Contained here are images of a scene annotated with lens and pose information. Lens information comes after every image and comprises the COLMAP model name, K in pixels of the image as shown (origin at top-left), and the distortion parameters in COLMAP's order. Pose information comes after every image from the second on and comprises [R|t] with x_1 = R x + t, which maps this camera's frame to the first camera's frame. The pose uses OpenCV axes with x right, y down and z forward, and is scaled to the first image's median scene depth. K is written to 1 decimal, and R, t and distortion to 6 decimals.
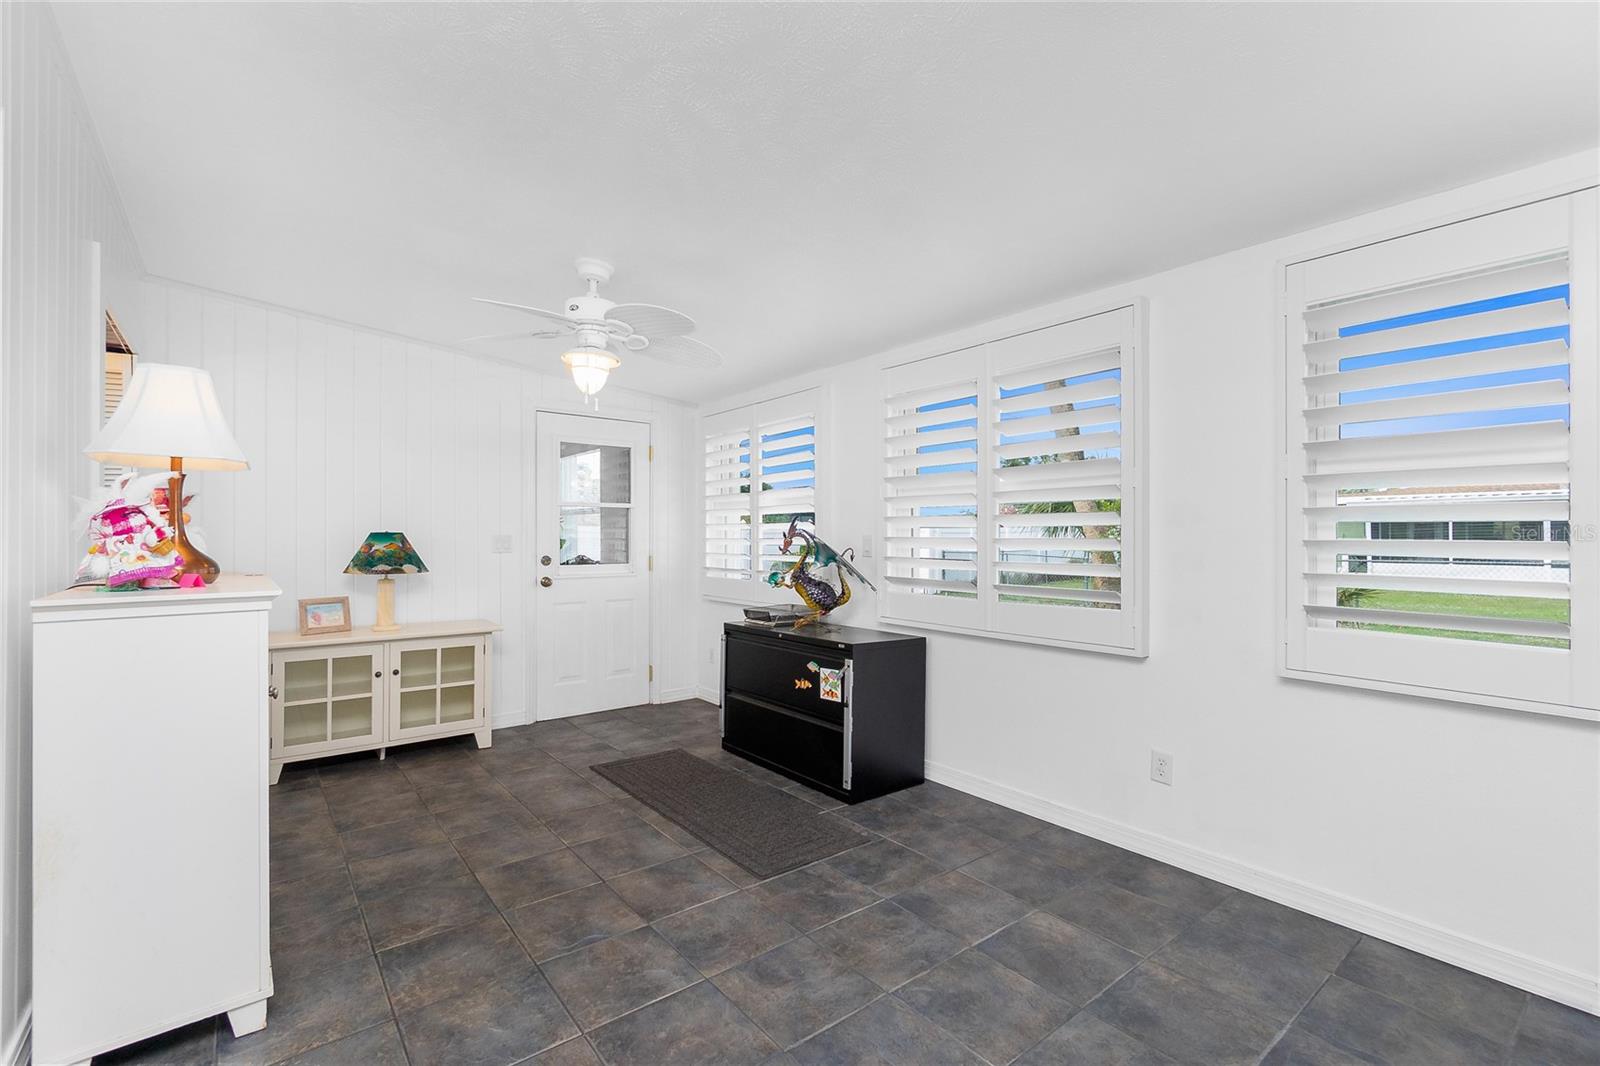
lens RADIAL K [[707.7, 0, 807.7], [0, 707.7, 527.5], [0, 0, 1]] dist [-0.002850, 0.000730]
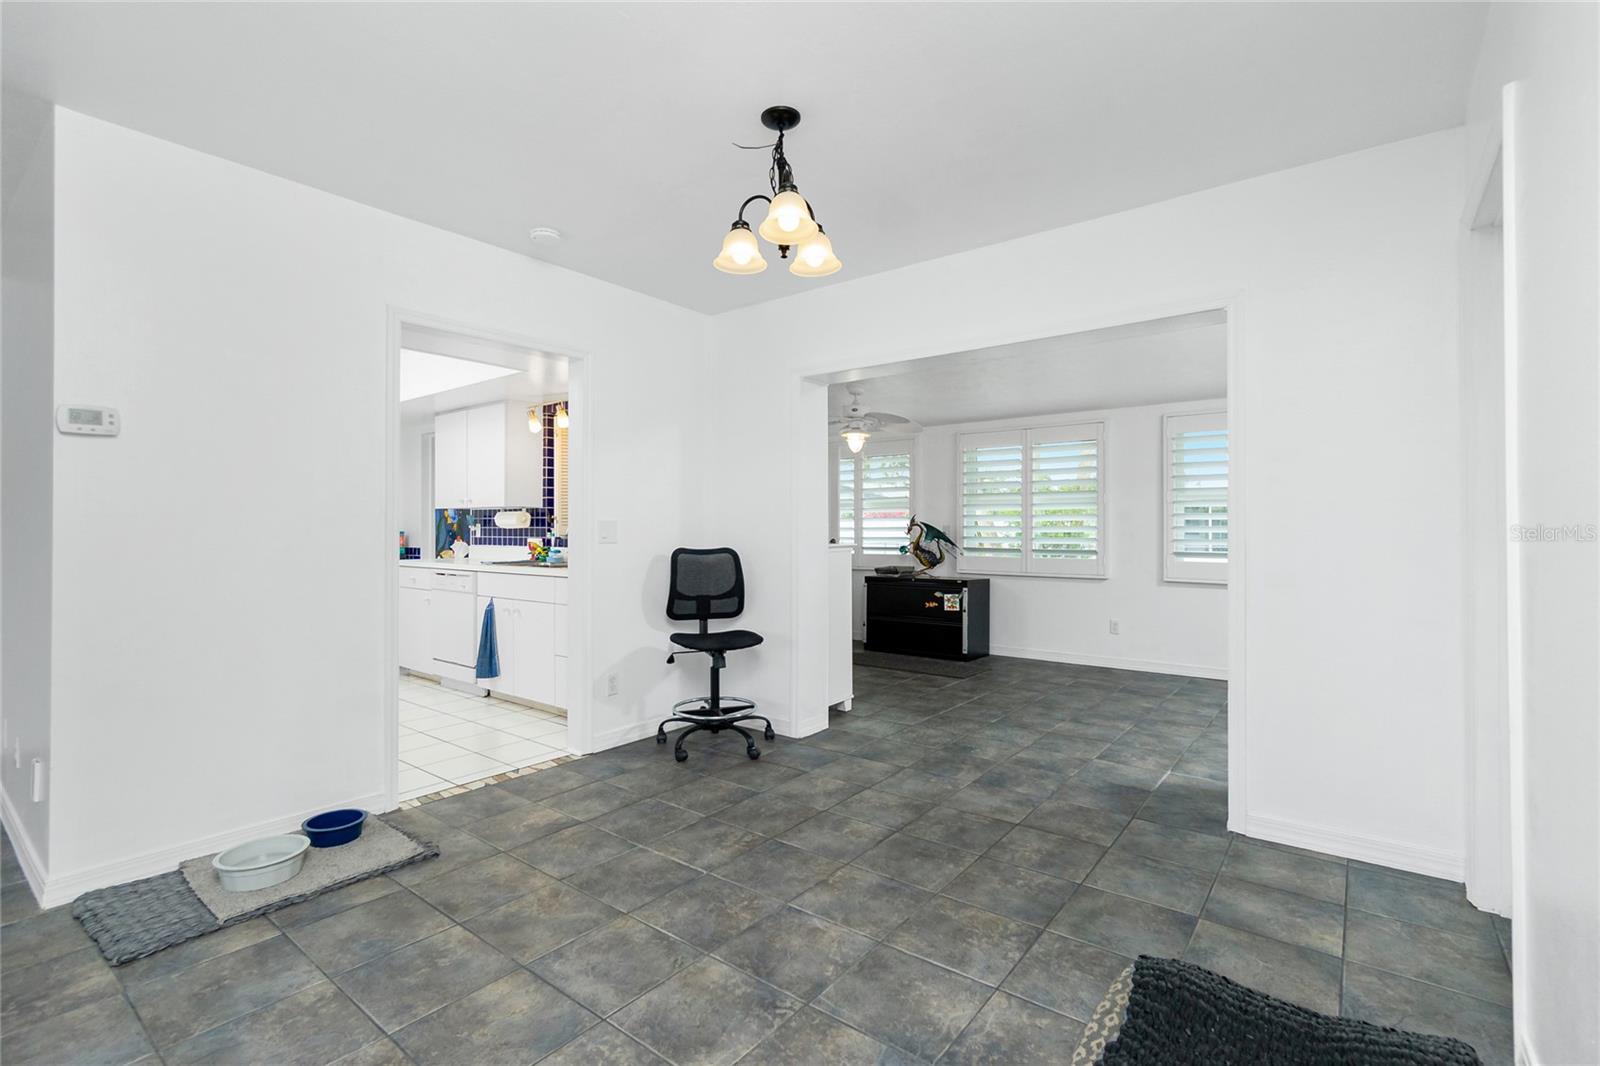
lens RADIAL K [[735.2, 0, 816.4], [0, 735.2, 519.6], [0, 0, 1]] dist [-0.021686, -0.000005]
pose [[0.969776, 0.003596, 0.243971, -0.860614], [-0.003188, 0.999993, -0.002066, 0.002732], [-0.243977, 0.001226, 0.969780, -0.896022]]
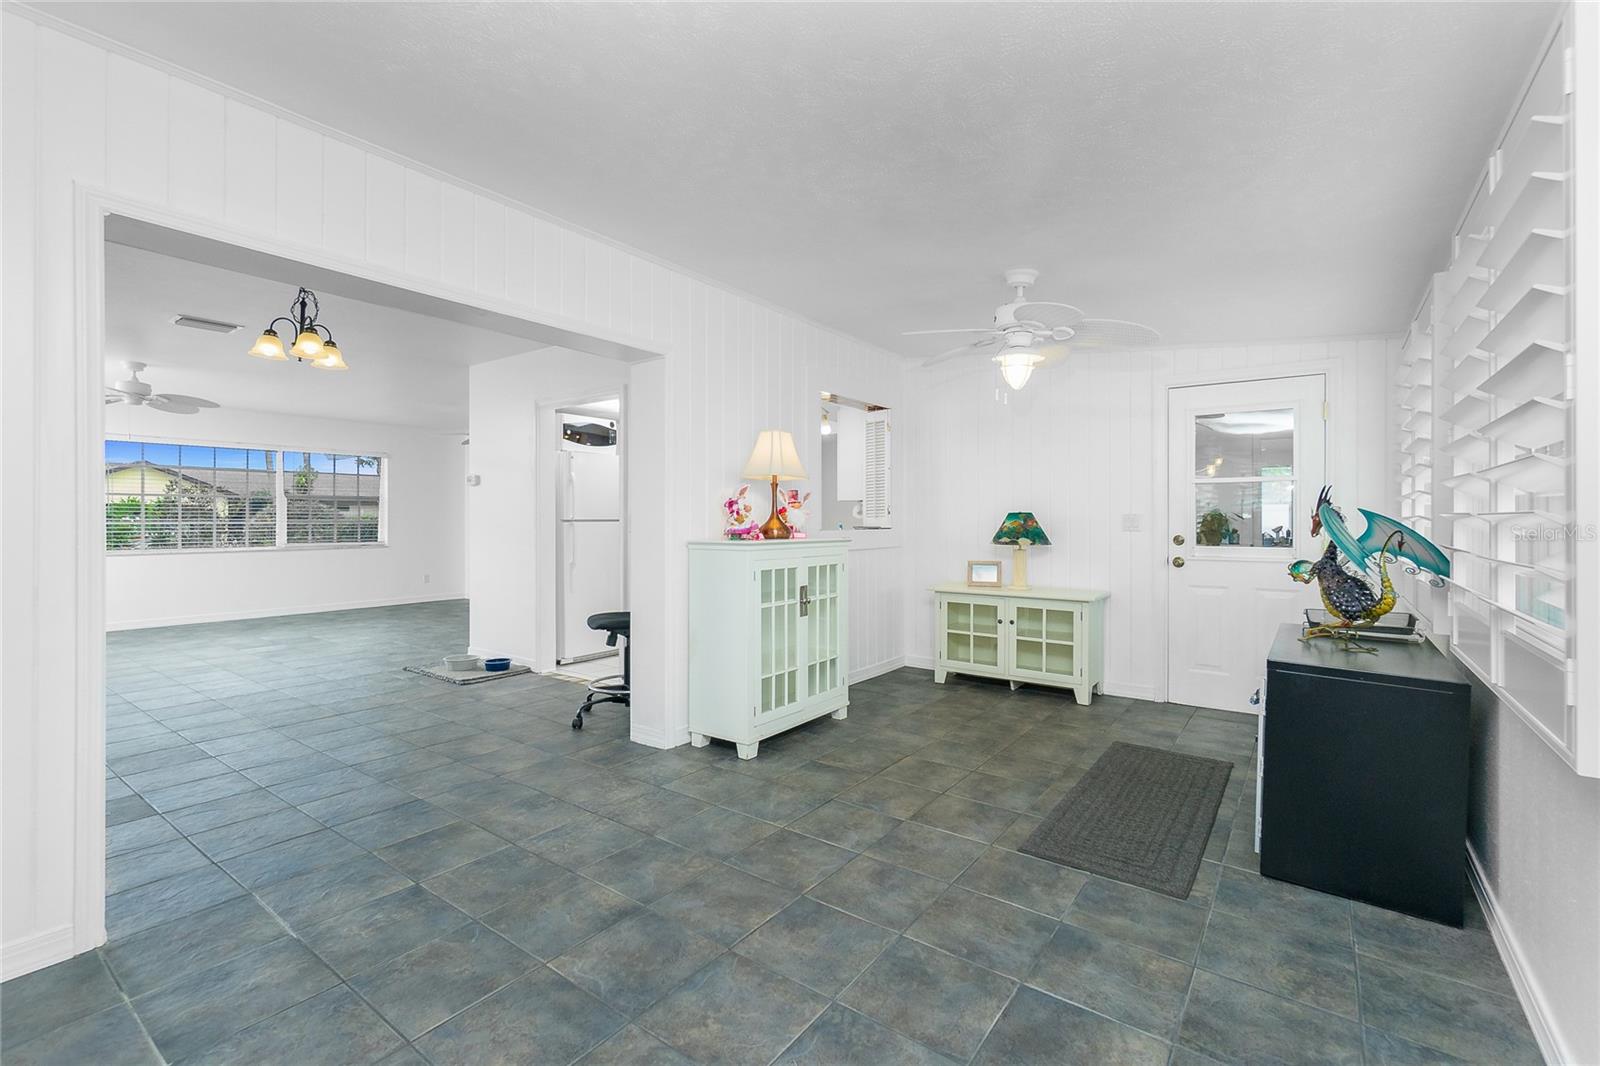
lens RADIAL K [[714.4, 0, 776.2], [0, 714.4, 501.4], [0, 0, 1]] dist [-0.000276, 0.000329]
pose [[0.238581, -0.022396, -0.970864, 0.687112], [0.010213, 0.999737, -0.020552, 0.010716], [0.971069, -0.005012, 0.238747, 0.335078]]
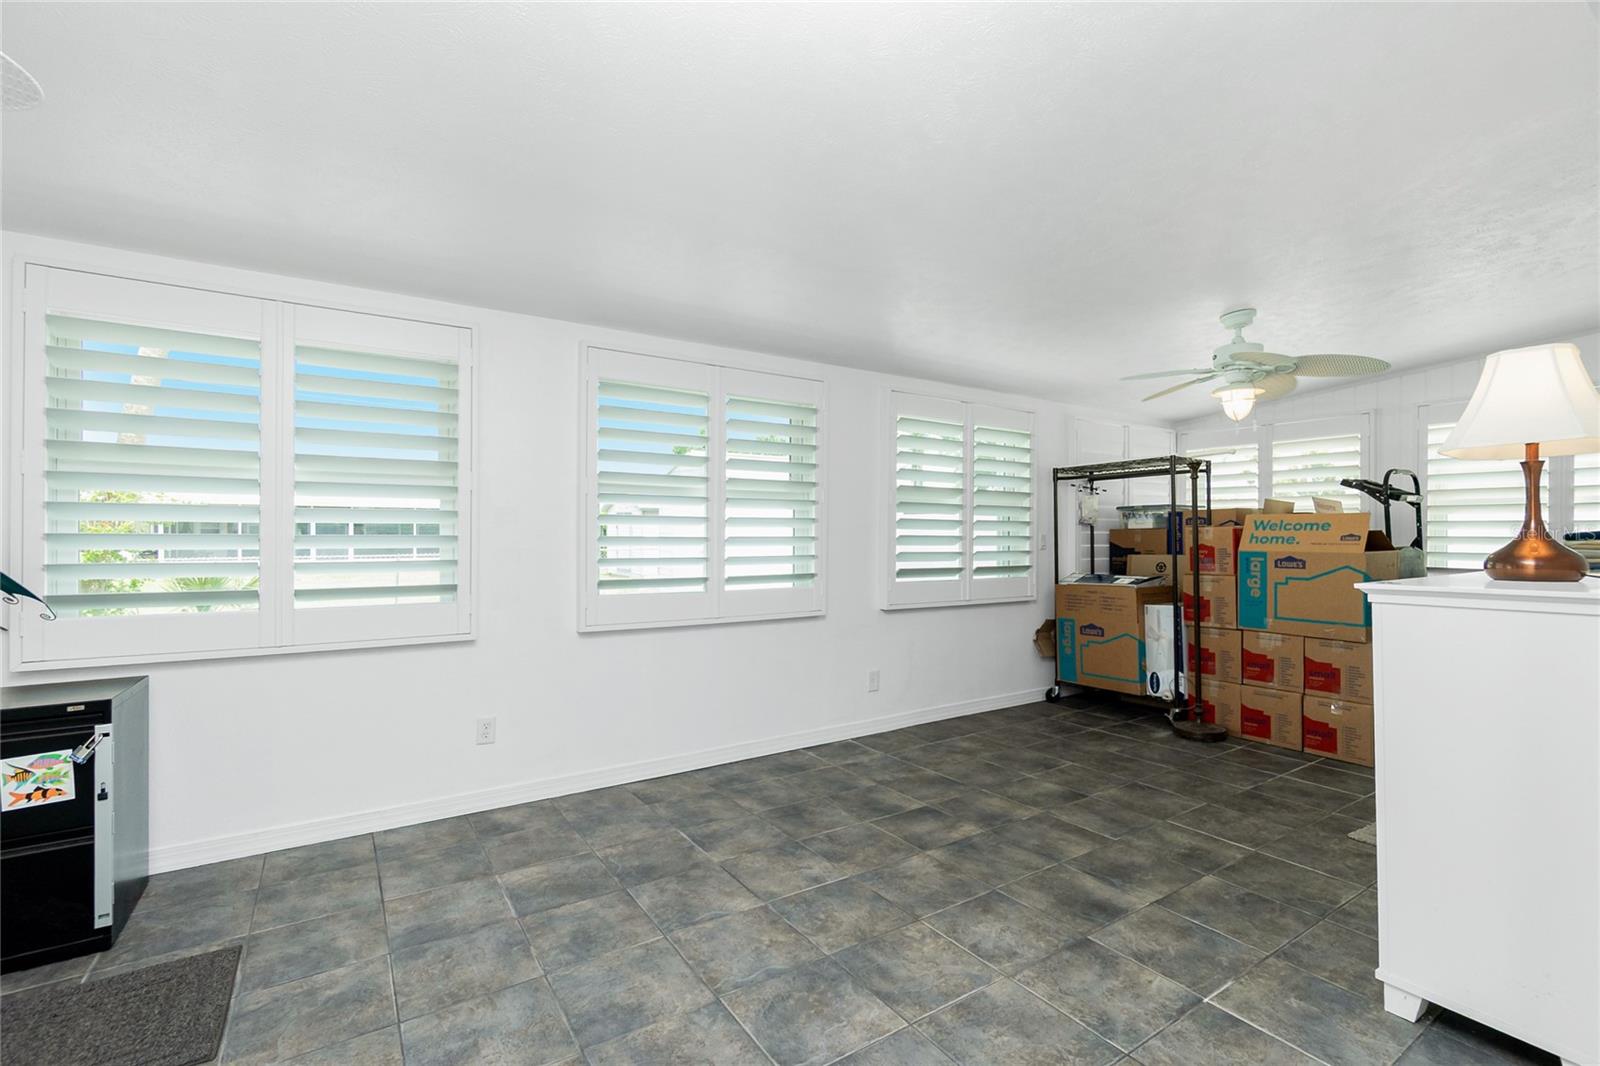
lens RADIAL K [[704.6, 0, 786.1], [0, 704.6, 533.5], [0, 0, 1]] dist [-0.002224, 0.000839]
pose [[0.105187, 0.003845, 0.994445, -0.523271], [-0.013357, 0.999908, -0.002454, 0.007588], [-0.994363, -0.013024, 0.105229, 0.330593]]
